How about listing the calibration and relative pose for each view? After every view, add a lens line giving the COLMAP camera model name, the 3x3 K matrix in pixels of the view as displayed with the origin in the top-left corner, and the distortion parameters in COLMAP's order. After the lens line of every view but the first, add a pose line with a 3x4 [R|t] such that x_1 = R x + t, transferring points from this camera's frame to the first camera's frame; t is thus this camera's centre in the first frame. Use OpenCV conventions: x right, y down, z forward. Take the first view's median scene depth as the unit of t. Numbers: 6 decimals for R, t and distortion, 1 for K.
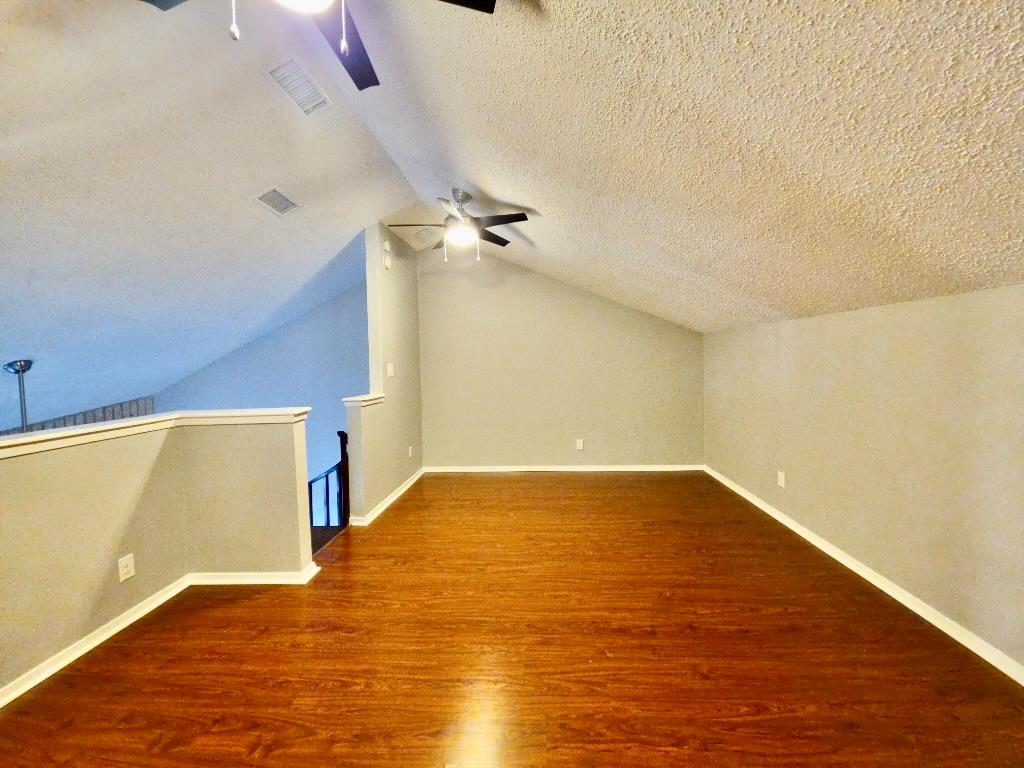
lens RADIAL K [[407.6, 0, 516.1], [0, 407.6, 381.8], [0, 0, 1]] dist [0.009763, -0.004650]
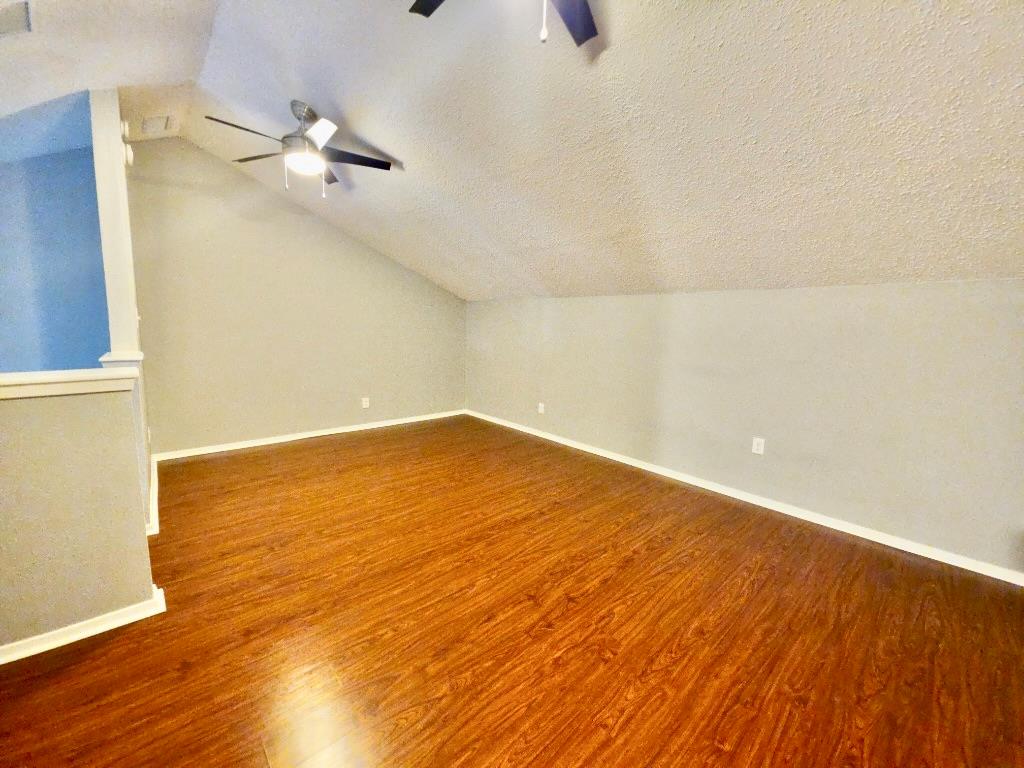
lens RADIAL K [[407.6, 0, 517.1], [0, 407.6, 383.7], [0, 0, 1]] dist [0.009763, -0.004650]
pose [[0.698791, -0.061070, 0.712714, -0.530204], [-0.005892, 0.995824, 0.091106, 0.023815], [-0.715301, -0.067864, 0.695513, 0.073350]]
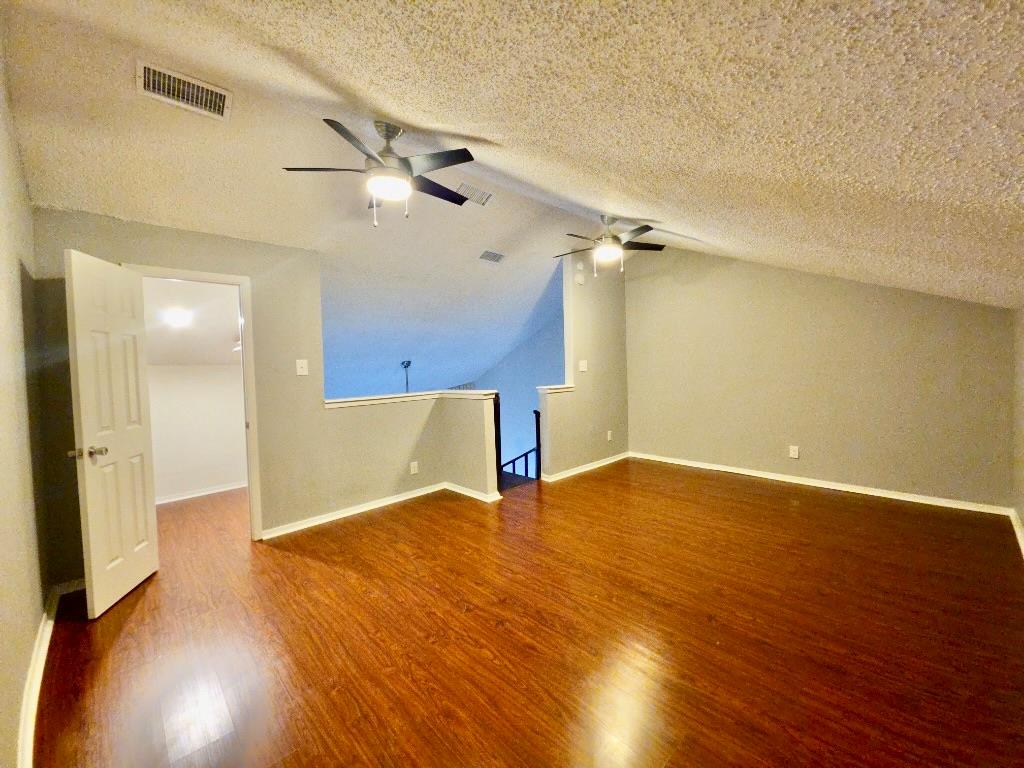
lens RADIAL K [[407.6, 0, 514.6], [0, 407.6, 381.2], [0, 0, 1]] dist [0.009763, -0.004650]
pose [[0.726374, 0.025657, -0.686821, 0.569743], [-0.017787, 0.999670, 0.018531, -0.001602], [0.687070, -0.001244, 0.726591, -0.060947]]
